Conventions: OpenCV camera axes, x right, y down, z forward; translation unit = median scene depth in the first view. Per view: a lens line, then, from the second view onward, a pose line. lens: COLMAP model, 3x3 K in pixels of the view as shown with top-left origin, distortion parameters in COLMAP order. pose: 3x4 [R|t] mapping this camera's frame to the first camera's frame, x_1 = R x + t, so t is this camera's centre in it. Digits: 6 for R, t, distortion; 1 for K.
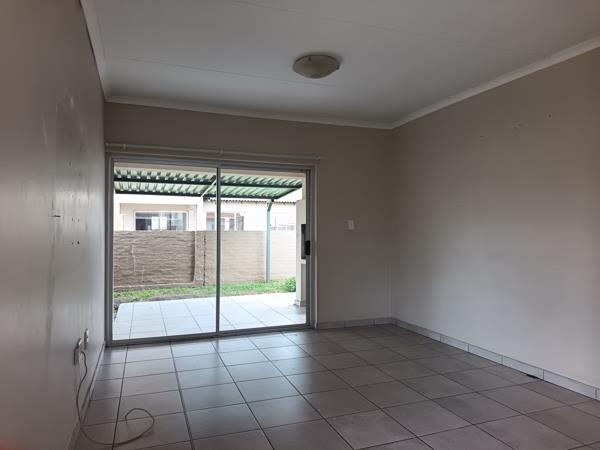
lens RADIAL K [[421.3, 0, 300.0], [0, 421.3, 225.0], [0, 0, 1]] dist [0.008384, 0.002614]
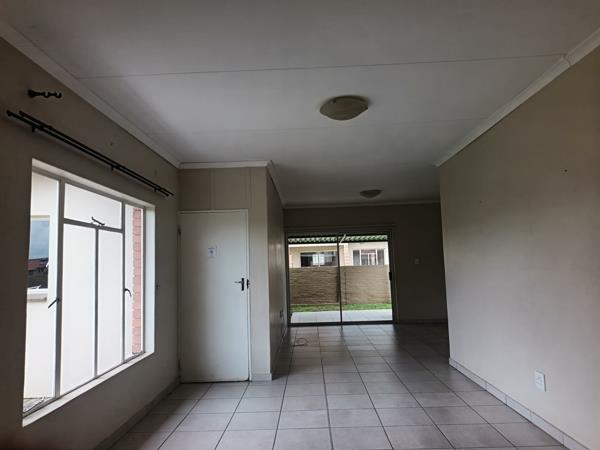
lens RADIAL K [[421.3, 0, 300.0], [0, 421.3, 225.0], [0, 0, 1]] dist [0.008384, 0.002614]
pose [[0.929666, -0.067263, -0.362212, 0.213177], [0.039759, 0.995767, -0.082867, -0.018008], [0.366252, 0.062637, 0.928405, -0.526111]]
